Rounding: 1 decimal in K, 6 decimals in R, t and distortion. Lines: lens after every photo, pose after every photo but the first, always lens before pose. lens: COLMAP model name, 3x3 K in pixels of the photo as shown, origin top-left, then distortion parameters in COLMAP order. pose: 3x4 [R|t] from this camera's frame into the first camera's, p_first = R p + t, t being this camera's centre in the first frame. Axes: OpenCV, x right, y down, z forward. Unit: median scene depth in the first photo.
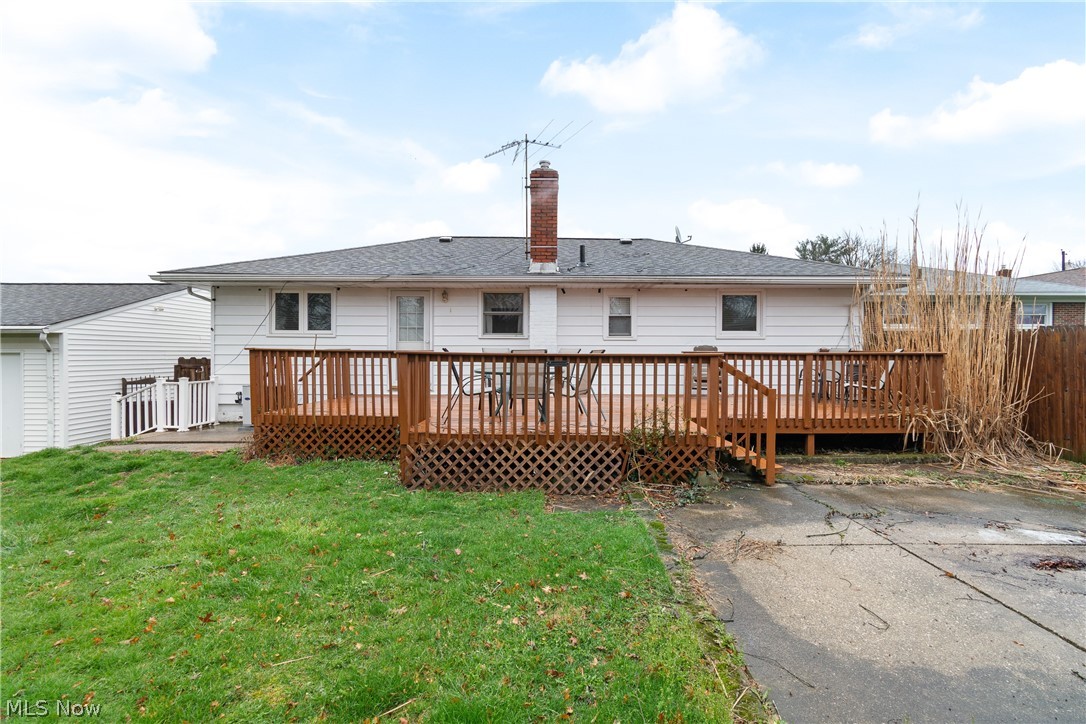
lens RADIAL K [[480.7, 0, 541.2], [0, 480.7, 362.7], [0, 0, 1]] dist [-0.002698, -0.000118]
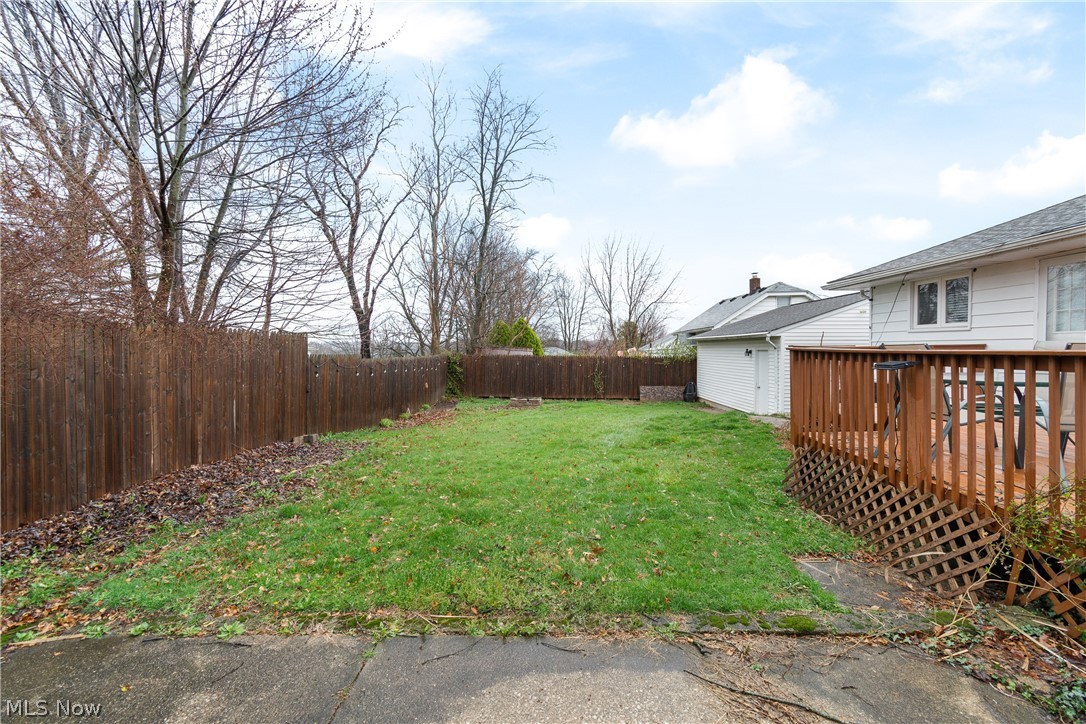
lens RADIAL K [[480.7, 0, 542.6], [0, 480.7, 355.4], [0, 0, 1]] dist [-0.002698, -0.000118]
pose [[-0.050838, 0.010185, -0.998655, 0.430086], [-0.017070, 0.999793, 0.011066, -0.006651], [0.998561, 0.017610, -0.050653, 0.326992]]
